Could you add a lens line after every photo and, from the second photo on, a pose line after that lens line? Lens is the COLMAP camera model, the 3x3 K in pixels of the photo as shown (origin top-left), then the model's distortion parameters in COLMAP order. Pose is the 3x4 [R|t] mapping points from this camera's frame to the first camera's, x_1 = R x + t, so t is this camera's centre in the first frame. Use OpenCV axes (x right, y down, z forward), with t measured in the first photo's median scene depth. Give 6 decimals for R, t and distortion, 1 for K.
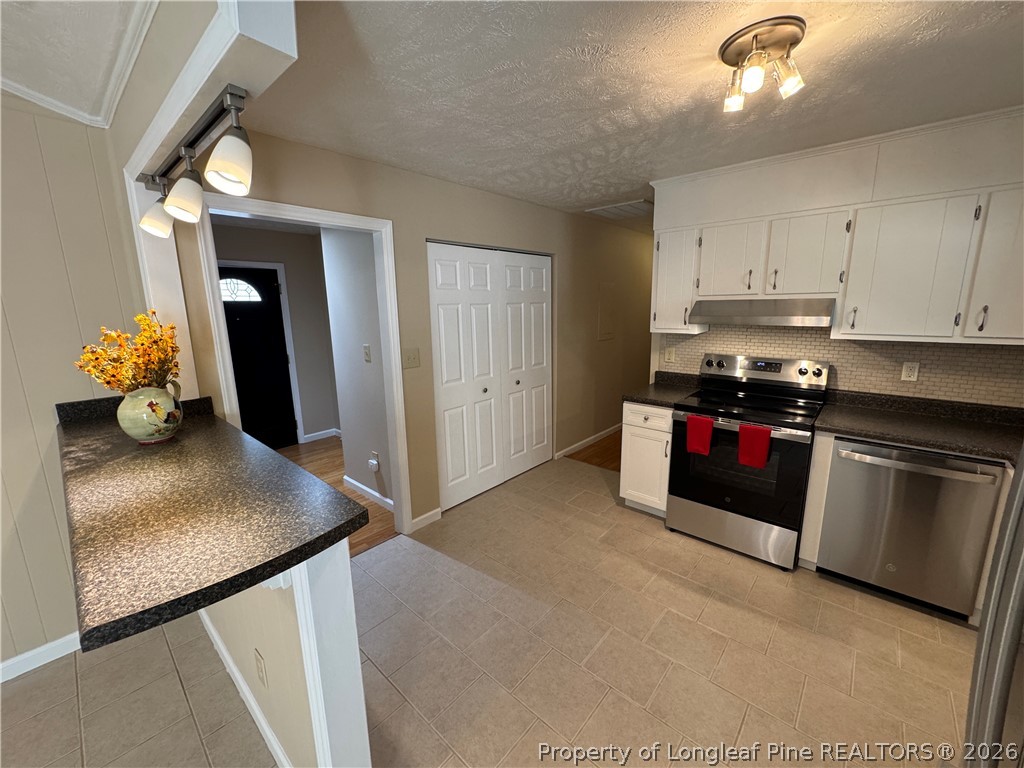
lens RADIAL K [[411.6, 0, 514.7], [0, 411.6, 385.3], [0, 0, 1]] dist [0.000312, 0.000093]
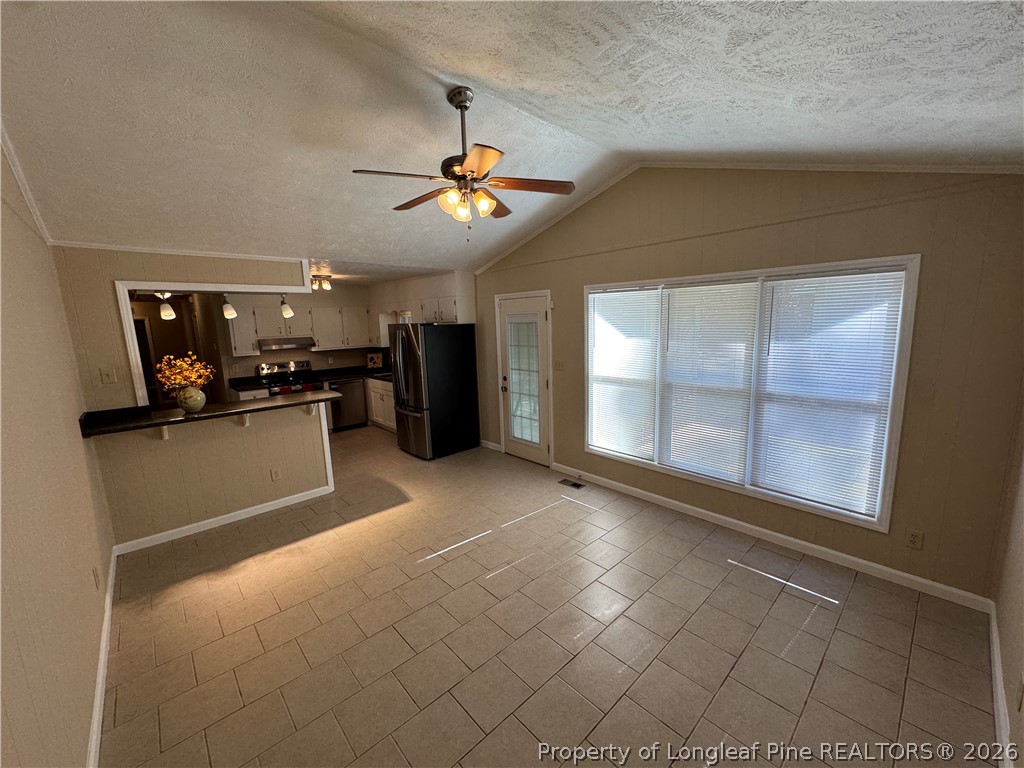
lens RADIAL K [[411.6, 0, 516.7], [0, 411.6, 379.3], [0, 0, 1]] dist [0.000312, 0.000093]
pose [[0.099211, -0.134417, 0.985946, -1.663399], [0.219704, 0.969340, 0.110045, 0.059056], [-0.970509, 0.205699, 0.125701, -0.566905]]
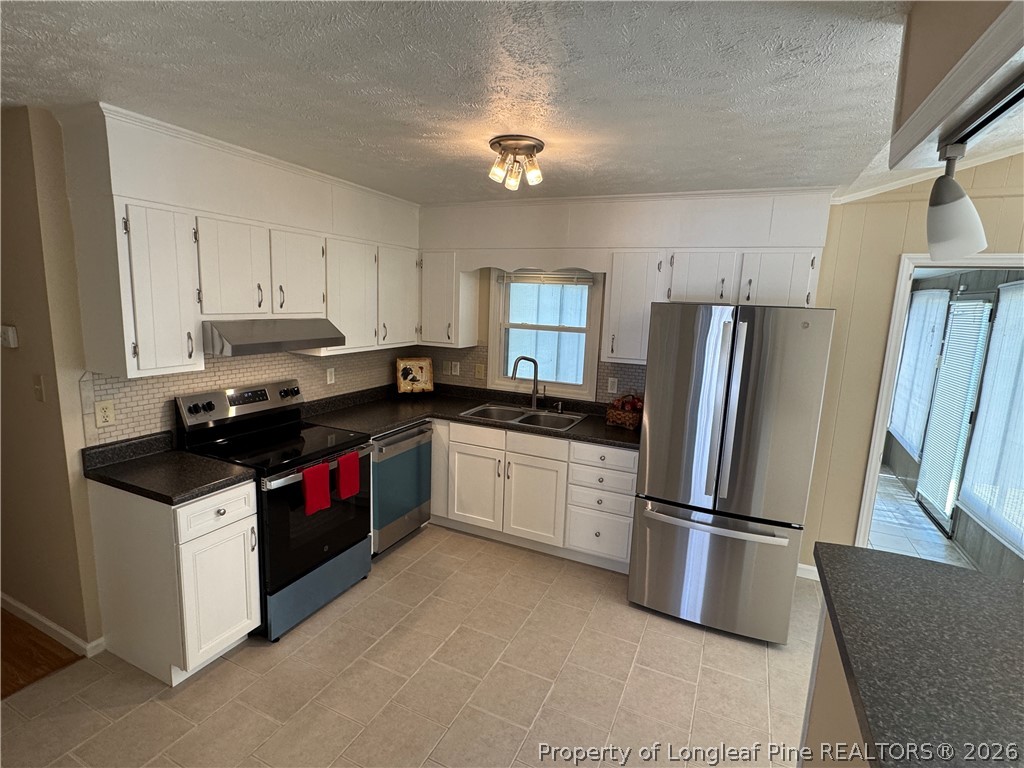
lens RADIAL K [[504.3, 0, 511.5], [0, 504.3, 384.3], [0, 0, 1]] dist [-0.006233, -0.000316]
pose [[-0.288029, -0.158065, 0.944487, -0.530454], [0.149232, 0.966825, 0.207313, -0.214401], [-0.945922, 0.200660, -0.254885, 0.800904]]
